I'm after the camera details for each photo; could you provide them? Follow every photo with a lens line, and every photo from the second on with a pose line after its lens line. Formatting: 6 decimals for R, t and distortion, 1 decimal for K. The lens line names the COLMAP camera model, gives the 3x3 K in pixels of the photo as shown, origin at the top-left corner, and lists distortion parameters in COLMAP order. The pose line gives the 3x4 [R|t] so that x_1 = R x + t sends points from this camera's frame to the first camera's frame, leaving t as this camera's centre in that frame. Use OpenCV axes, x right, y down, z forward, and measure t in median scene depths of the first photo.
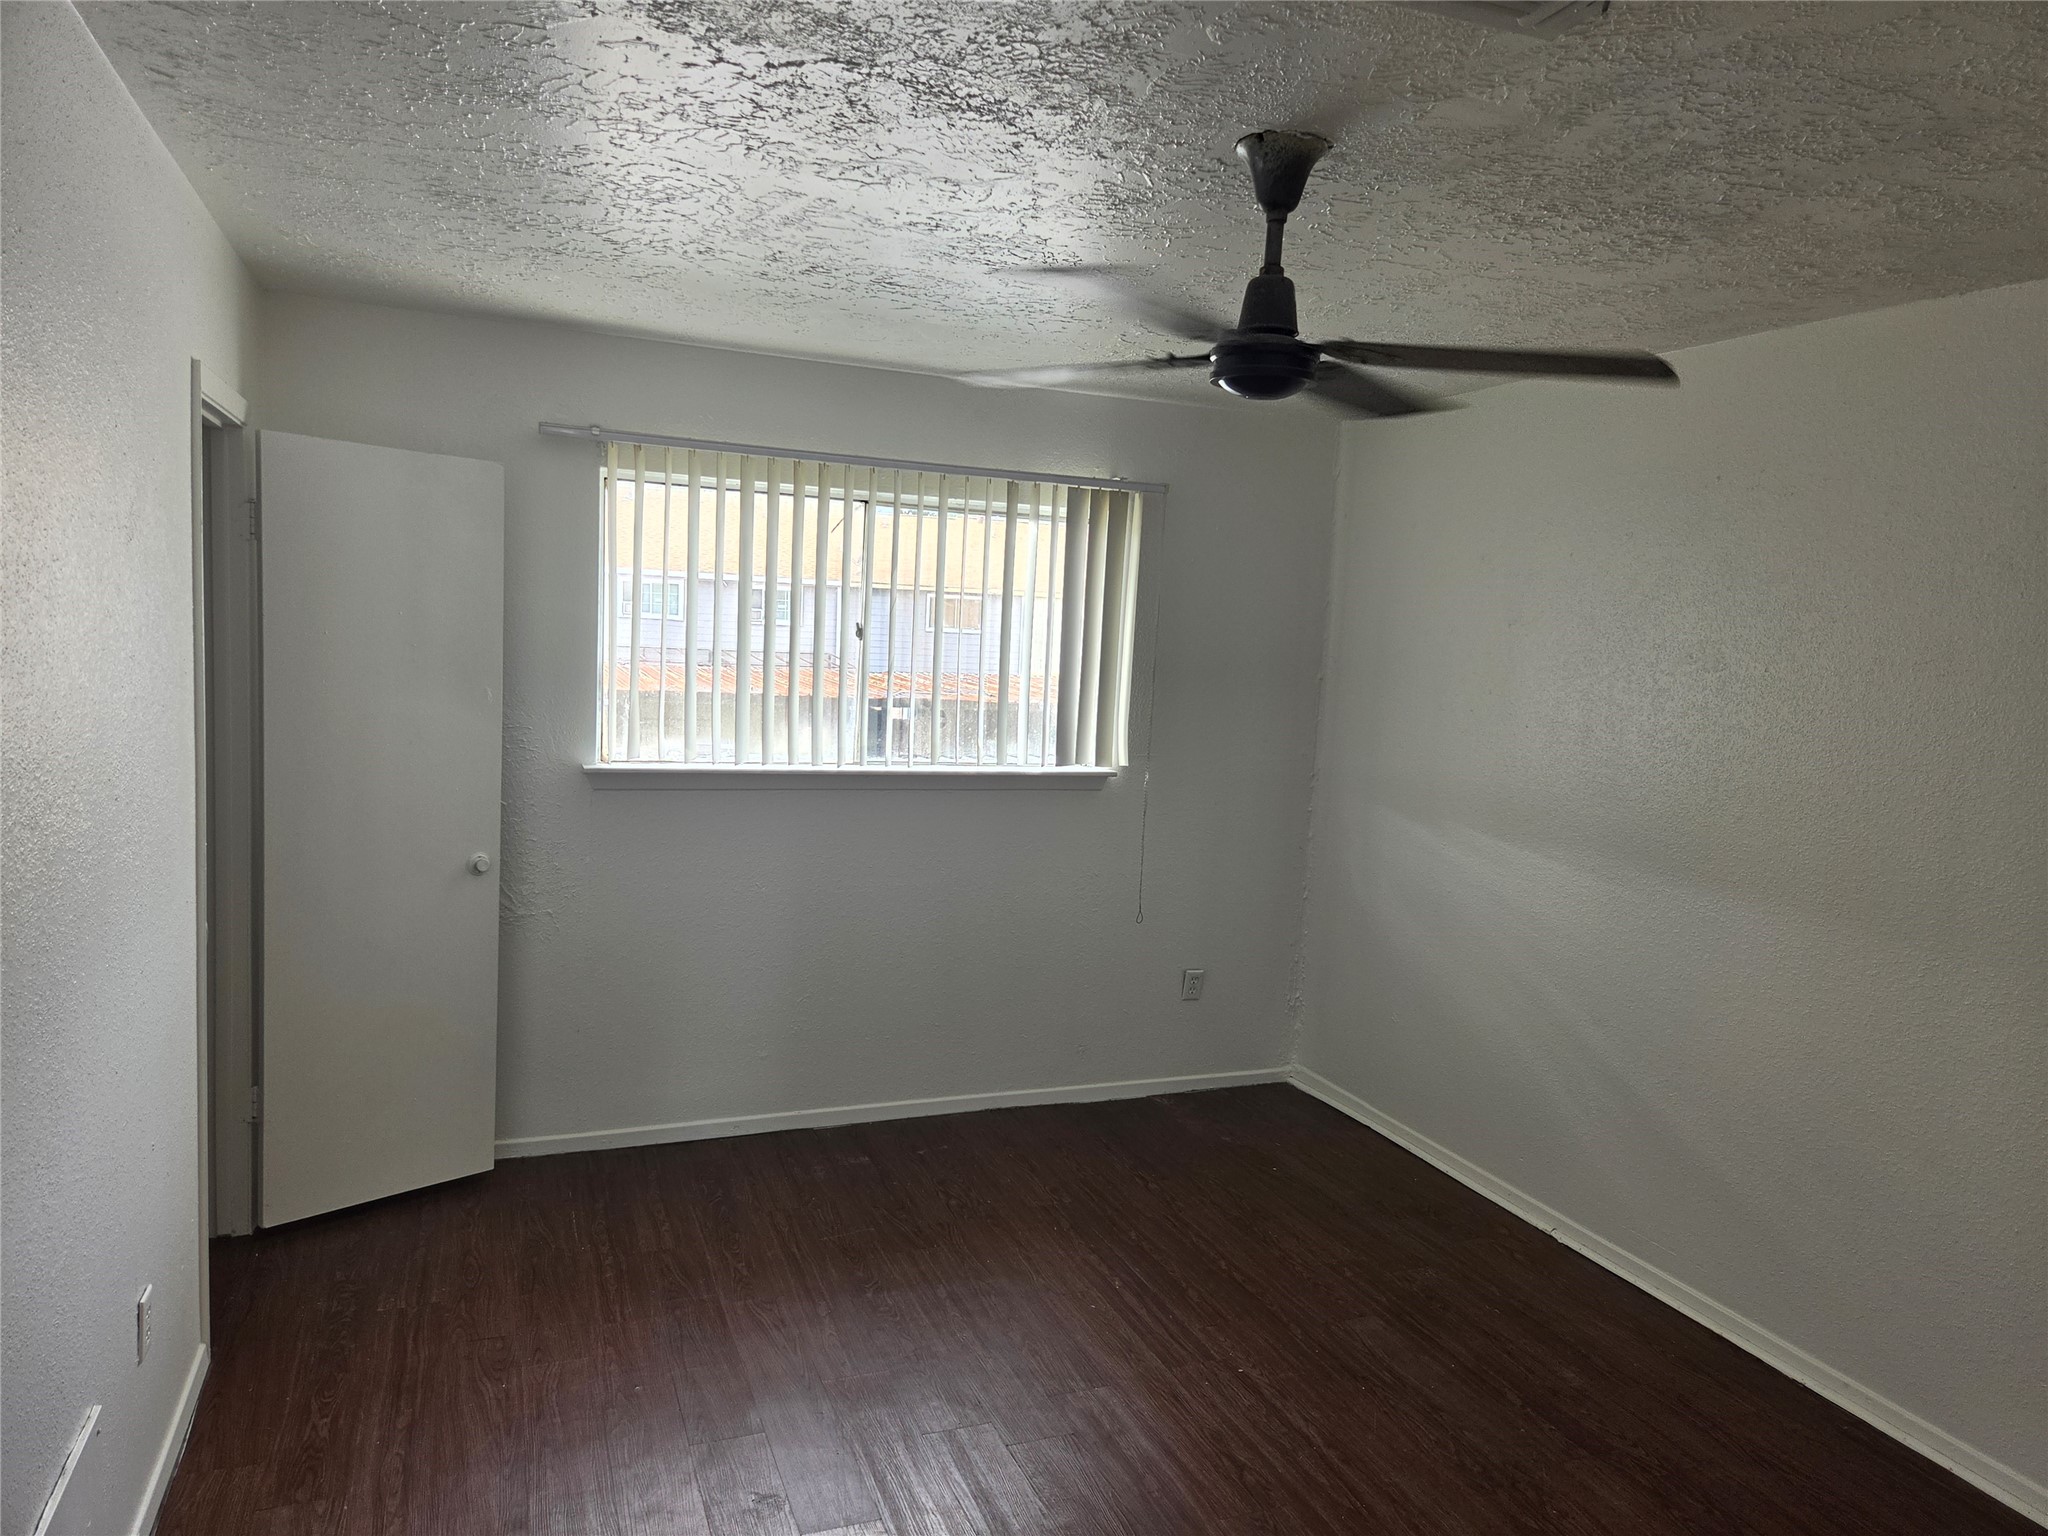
lens RADIAL K [[1359.2, 0, 1048.2], [0, 1359.2, 780.3], [0, 0, 1]] dist [0.051373, -0.038302]
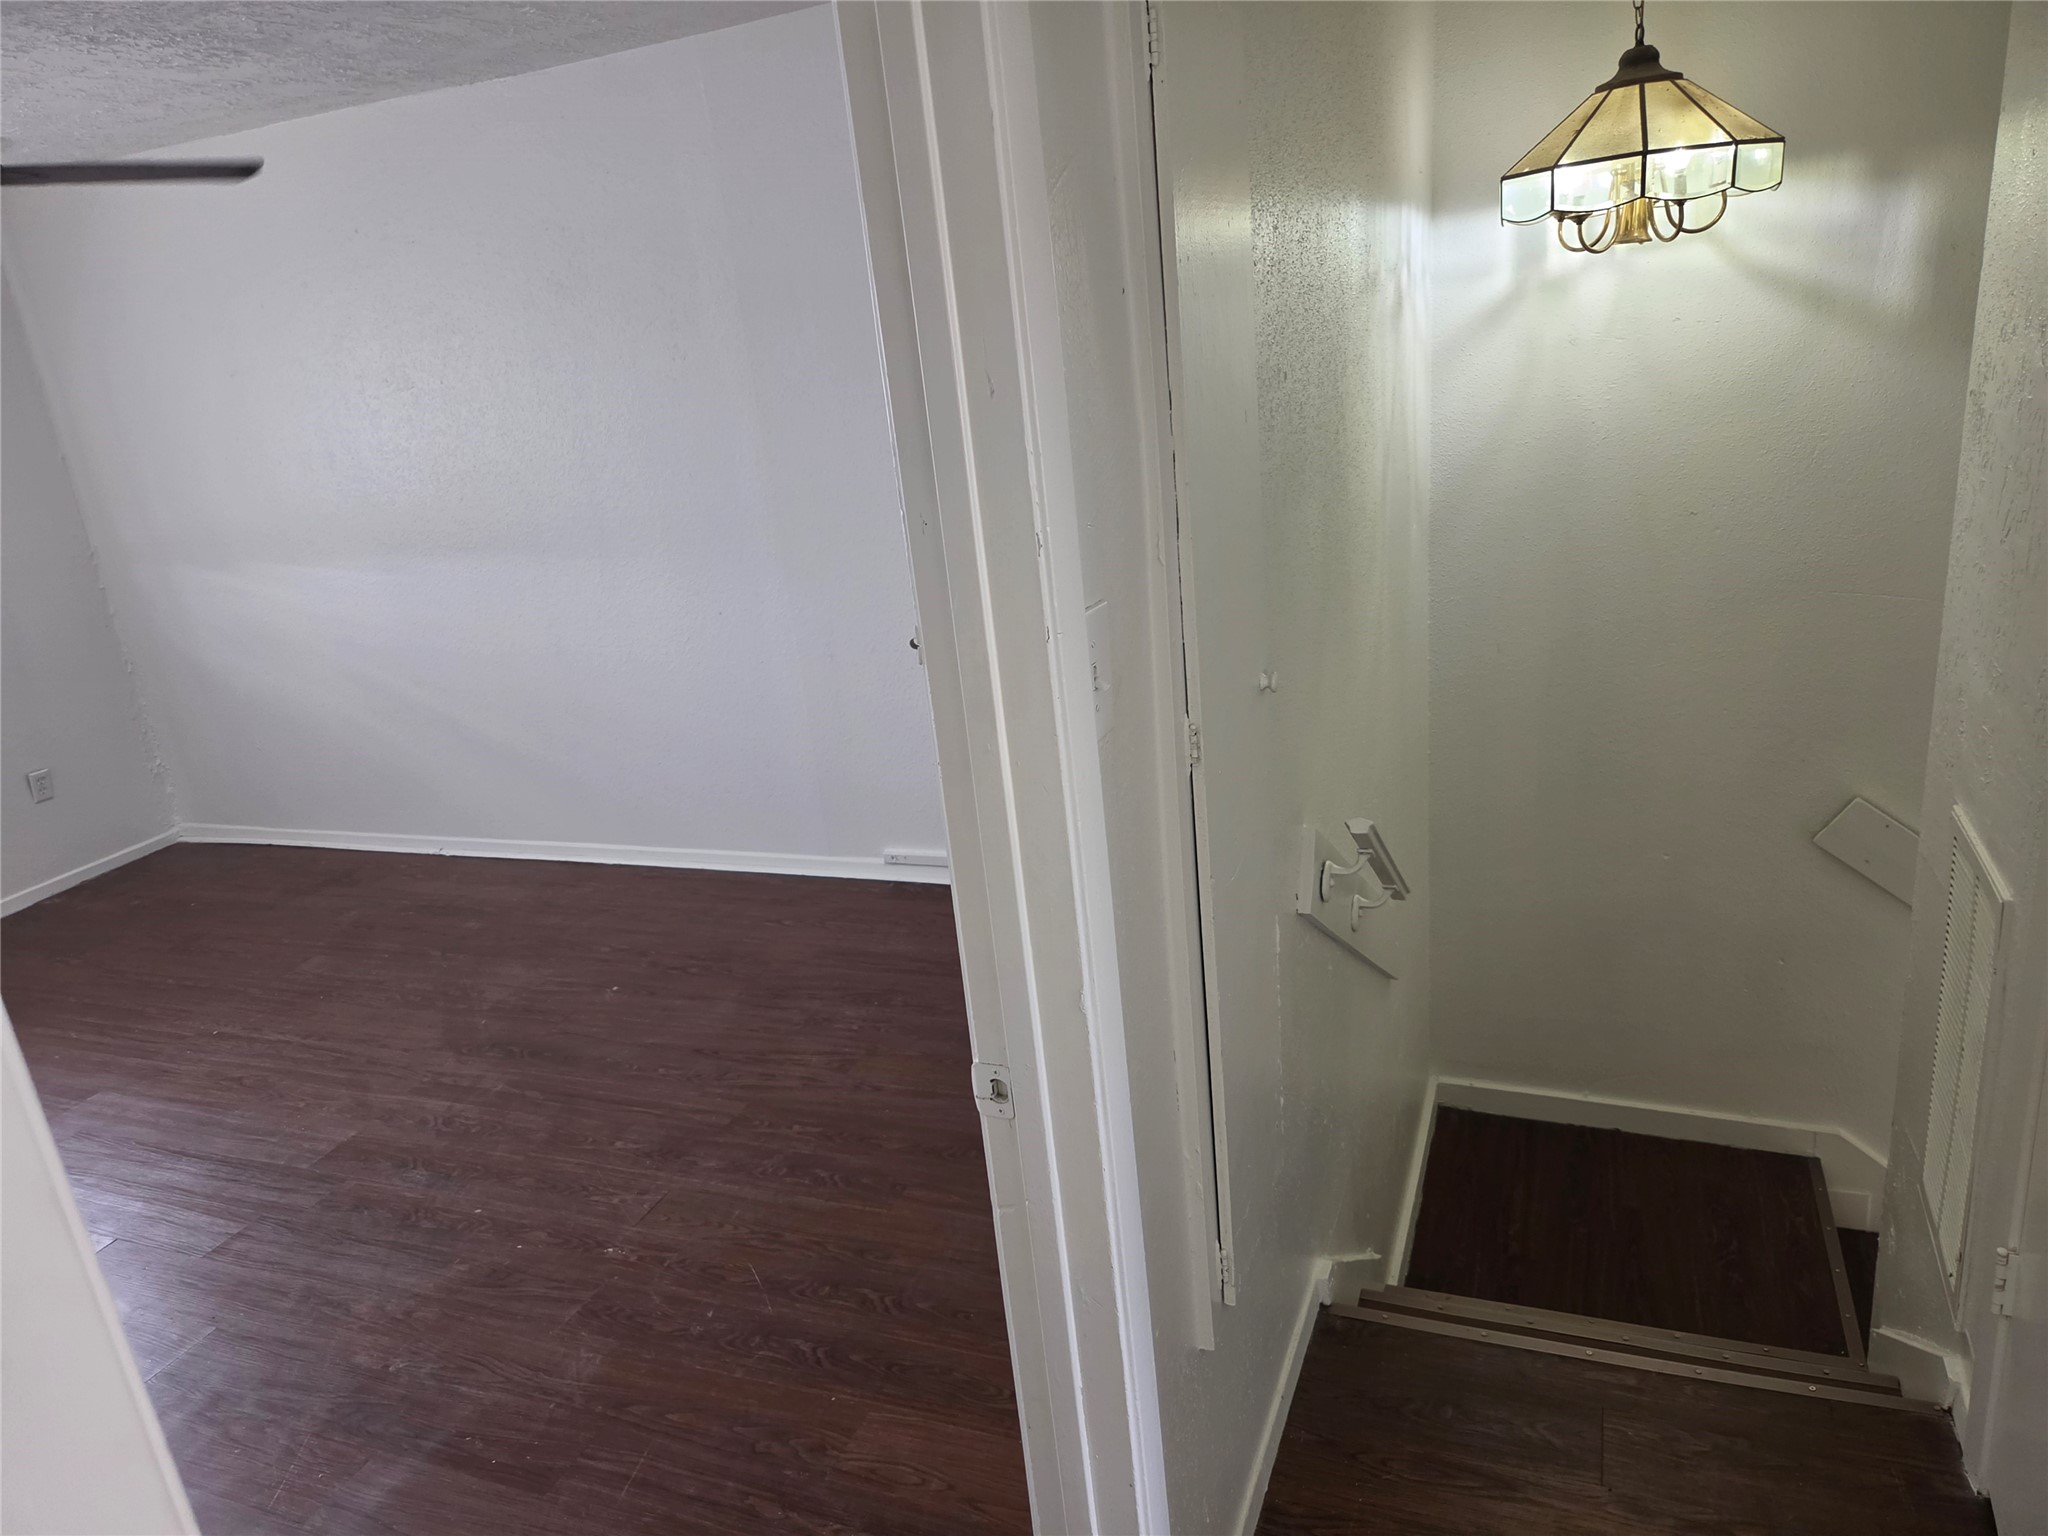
lens RADIAL K [[1359.2, 0, 983.9], [0, 1359.2, 761.1], [0, 0, 1]] dist [0.051373, -0.038302]
pose [[0.695868, -0.339040, 0.633104, -0.085893], [0.223234, 0.939995, 0.258022, 0.043782], [-0.682594, -0.038219, 0.729798, -0.388871]]
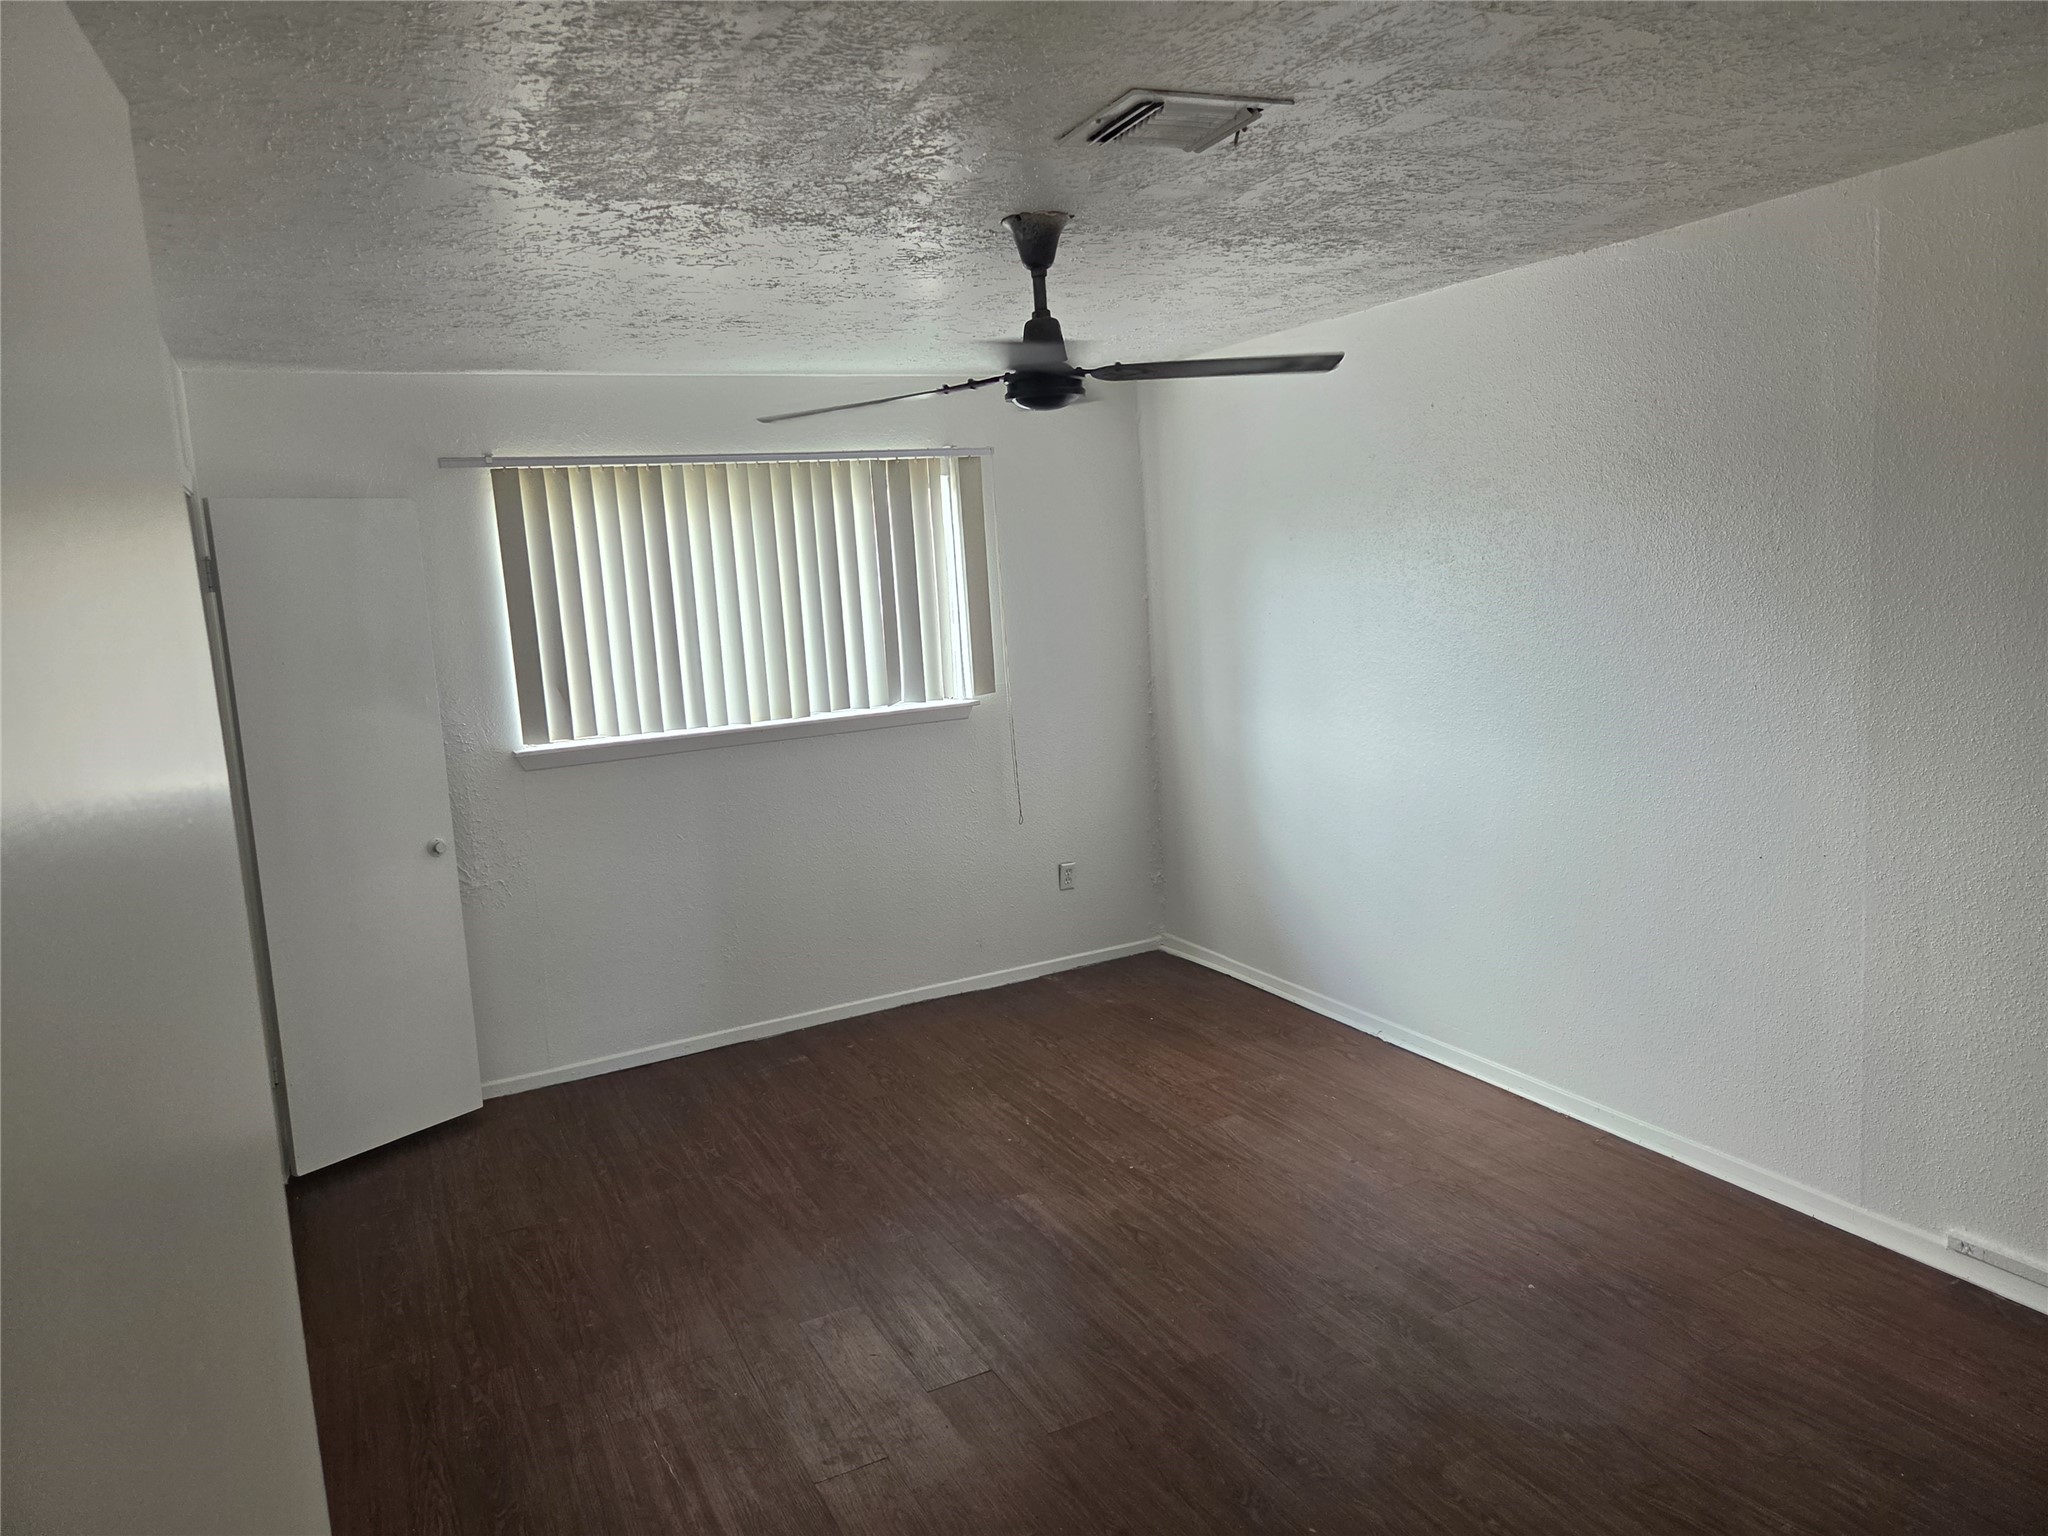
lens RADIAL K [[1359.2, 0, 1020.0], [0, 1359.2, 742.4], [0, 0, 1]] dist [0.051373, -0.038302]
pose [[0.990180, -0.122010, 0.068244, 0.002794], [0.120189, 0.992292, 0.030193, -0.002808], [-0.071402, -0.021694, 0.997212, -0.244220]]
